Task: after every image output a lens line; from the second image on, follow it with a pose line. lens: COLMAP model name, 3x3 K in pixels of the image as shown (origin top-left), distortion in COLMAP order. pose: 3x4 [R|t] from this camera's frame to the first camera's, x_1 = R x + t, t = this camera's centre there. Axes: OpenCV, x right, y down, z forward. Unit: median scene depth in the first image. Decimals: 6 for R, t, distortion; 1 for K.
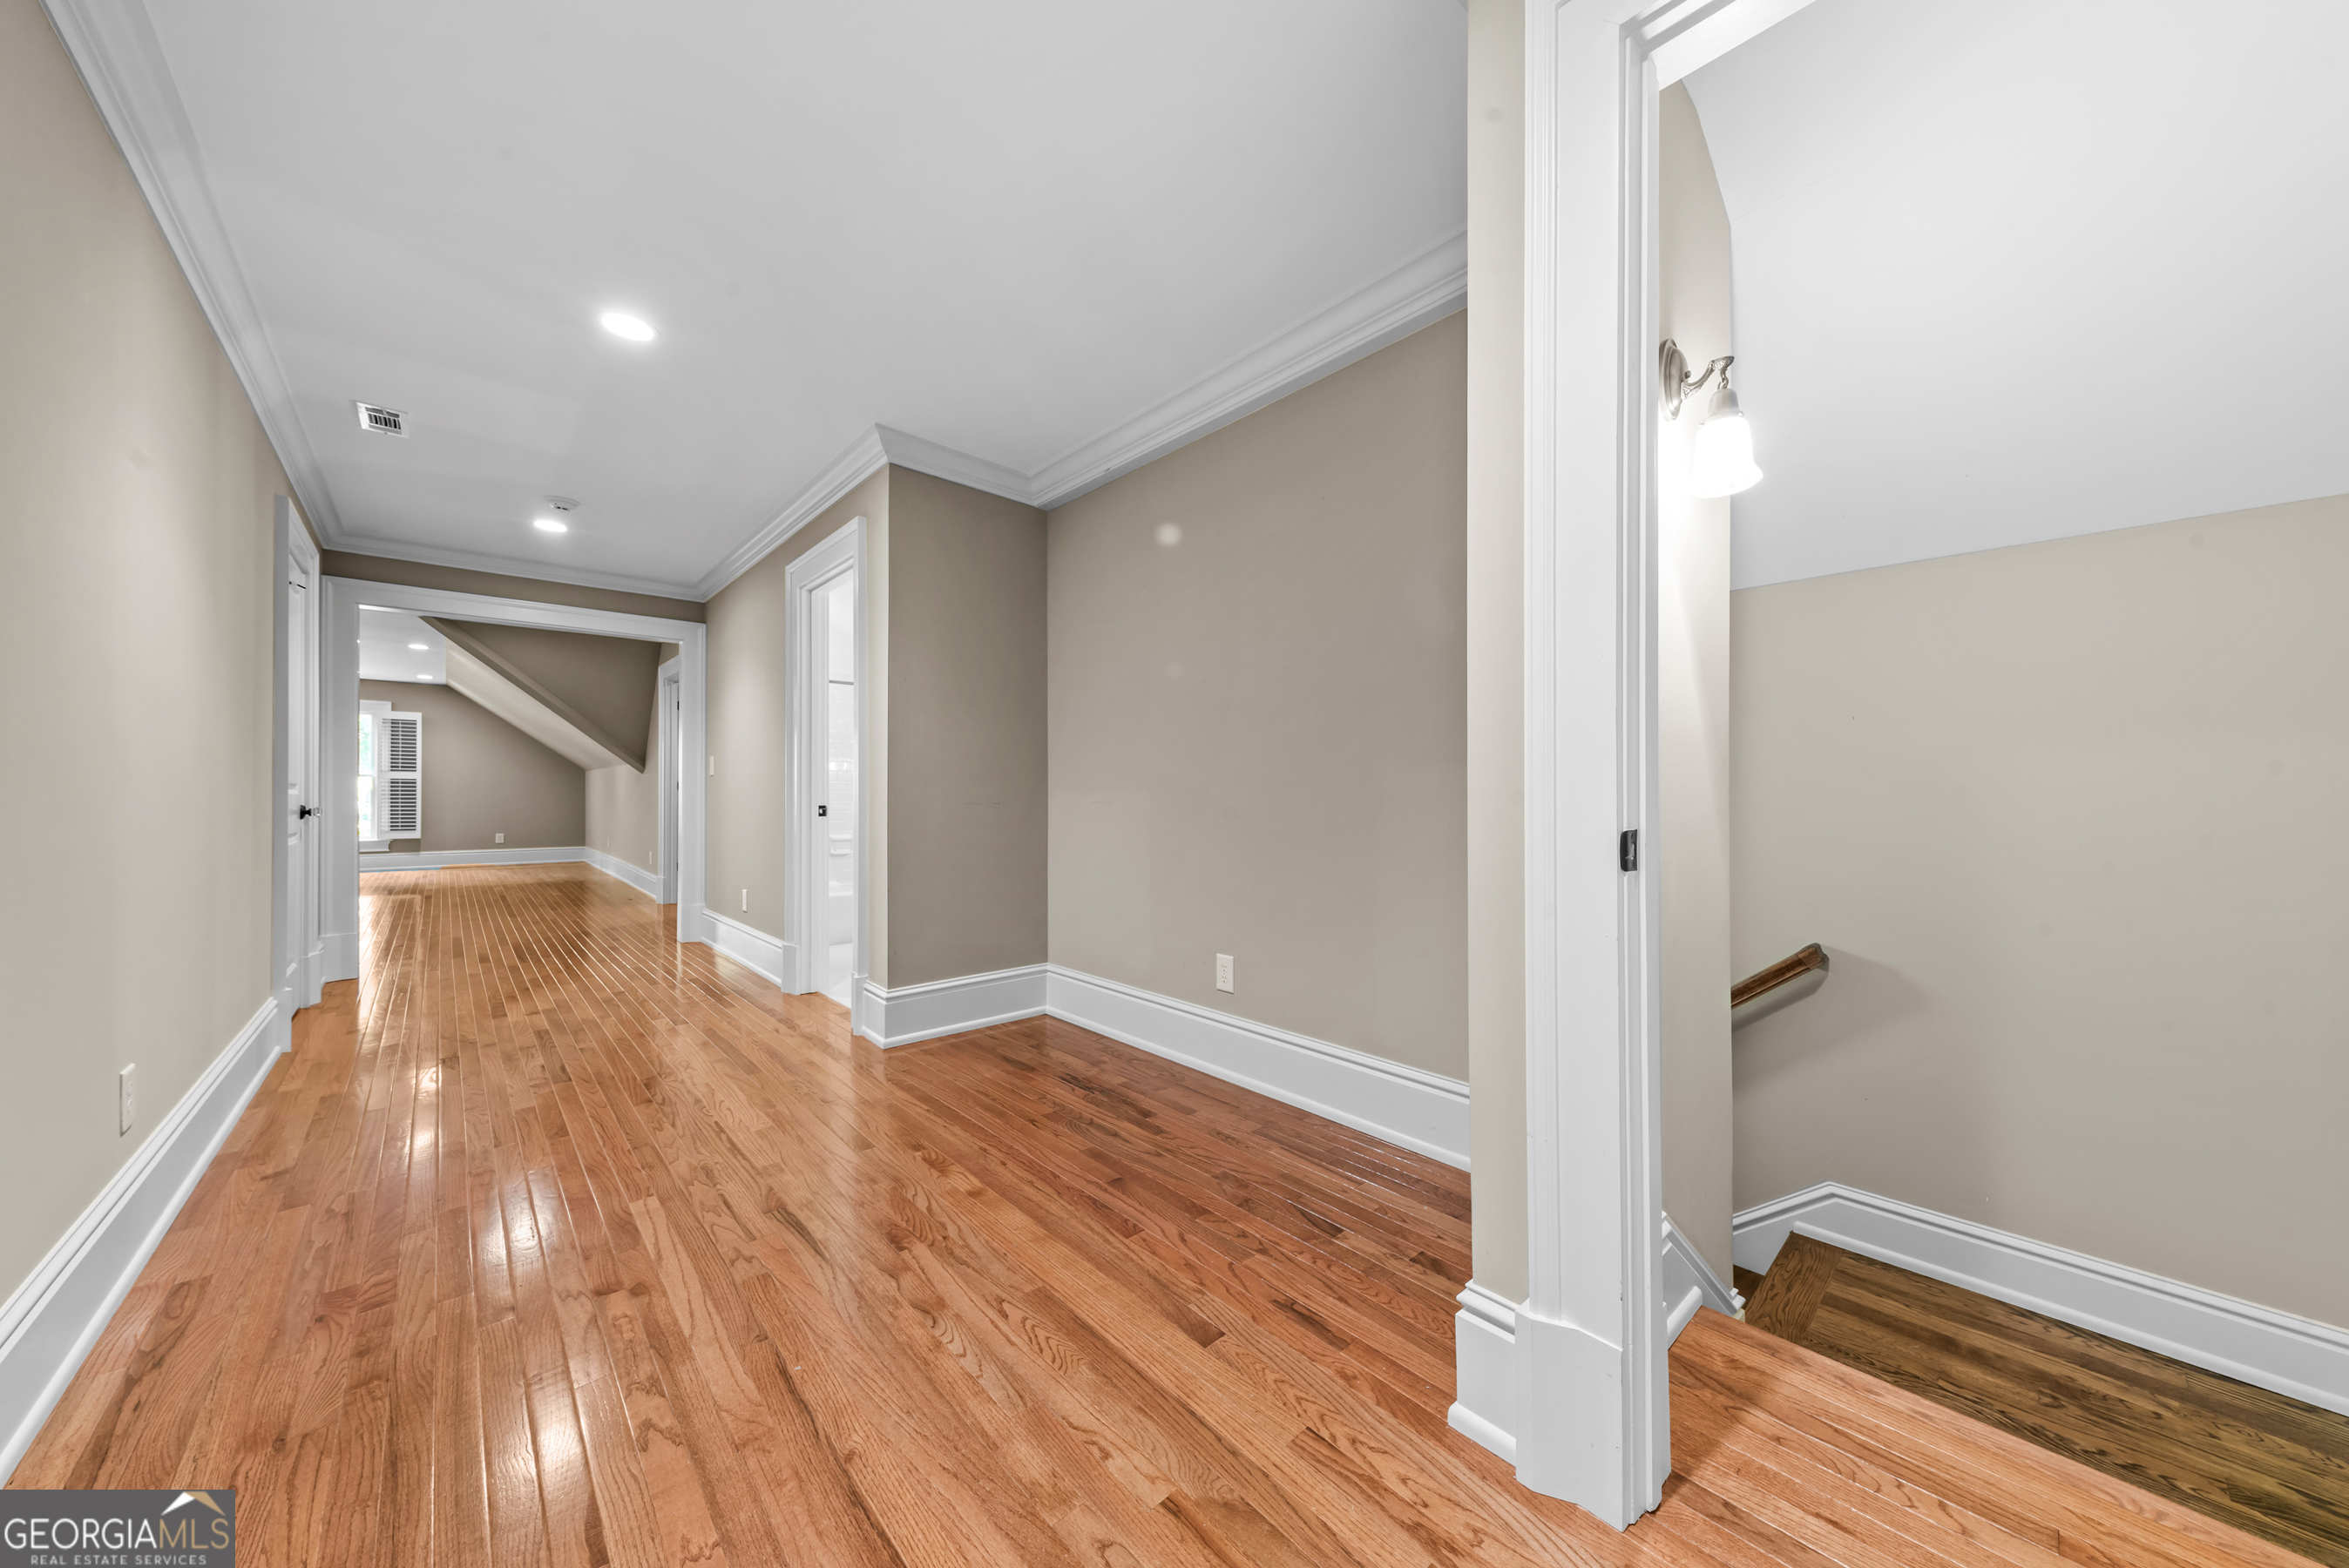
lens RADIAL K [[805.5, 0, 1180.5], [0, 805.5, 790.8], [0, 0, 1]] dist [0.000005, -0.000006]
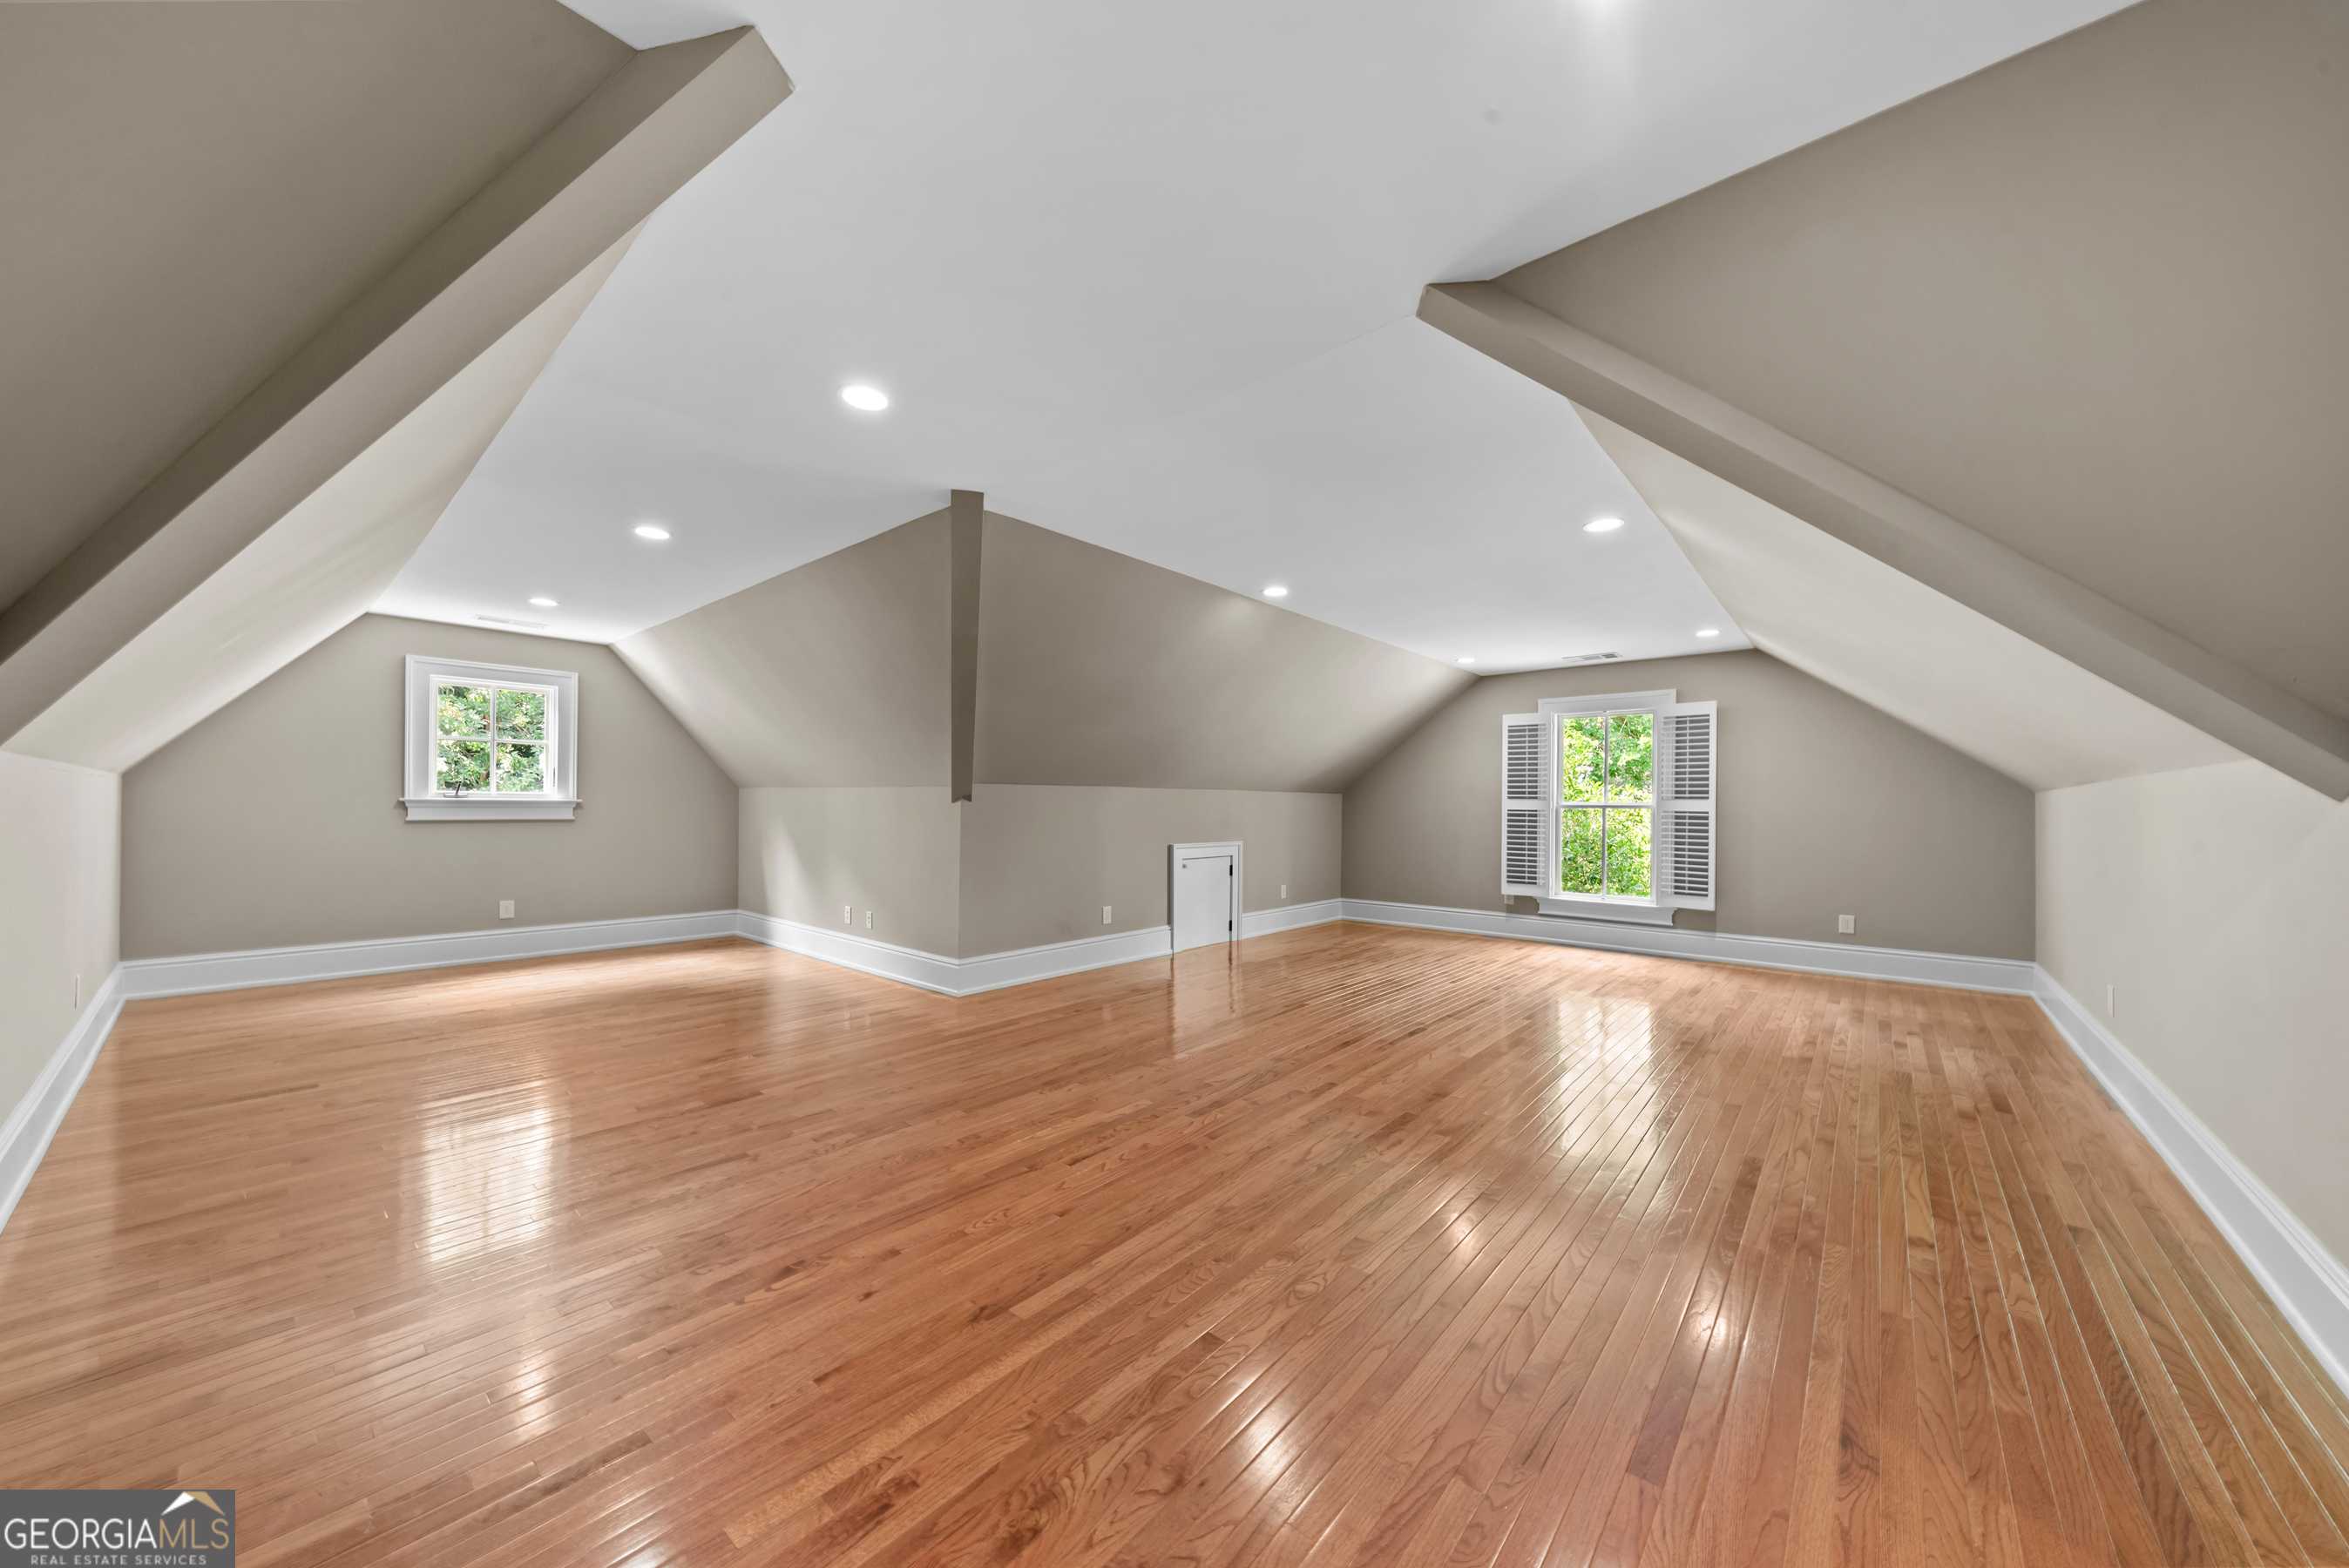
lens RADIAL K [[805.5, 0, 1177.4], [0, 805.5, 801.9], [0, 0, 1]] dist [0.000005, -0.000006]
pose [[0.119406, -0.006464, -0.992824, -0.398852], [-0.000800, 0.999978, -0.006607, -0.017596], [0.992845, 0.001583, 0.119398, 0.535660]]
